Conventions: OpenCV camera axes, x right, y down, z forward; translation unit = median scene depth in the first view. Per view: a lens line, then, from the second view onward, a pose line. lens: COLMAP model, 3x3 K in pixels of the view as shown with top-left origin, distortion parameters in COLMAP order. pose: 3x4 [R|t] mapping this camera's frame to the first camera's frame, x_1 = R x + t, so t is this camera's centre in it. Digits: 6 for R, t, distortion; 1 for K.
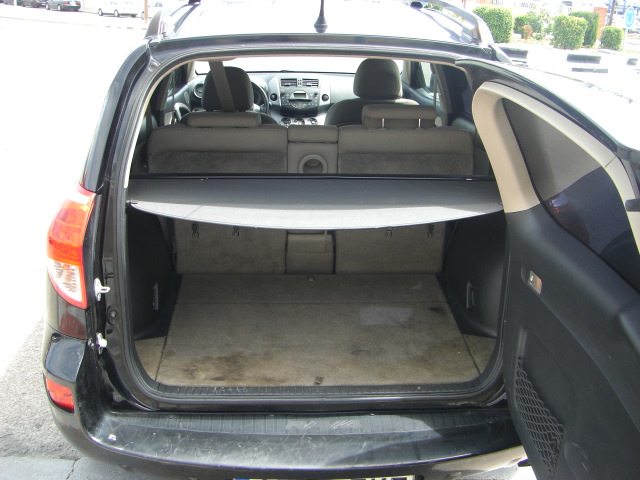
lens RADIAL K [[699.9, 0, 302.9], [0, 699.9, 231.2], [0, 0, 1]] dist [-0.130865, 0.000000]
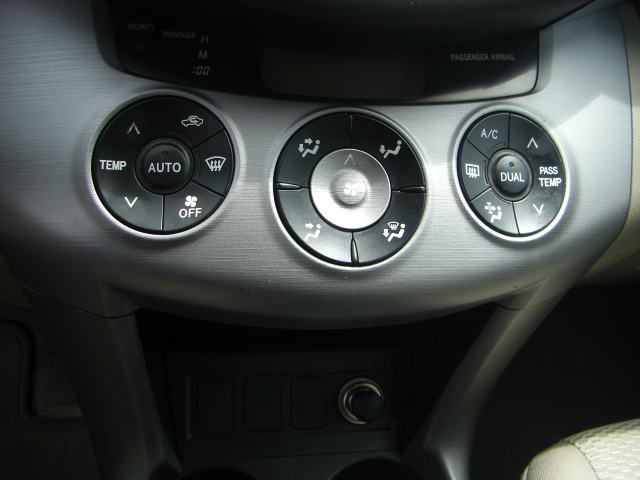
lens RADIAL K [[699.9, 0, 317.0], [0, 699.9, 243.6], [0, 0, 1]] dist [-0.130865, 0.000000]
pose [[0.988578, 0.007551, 0.150522, -0.019482], [-0.047118, 0.964165, 0.261085, -0.167764], [-0.143157, -0.265195, 0.953508, 0.926389]]
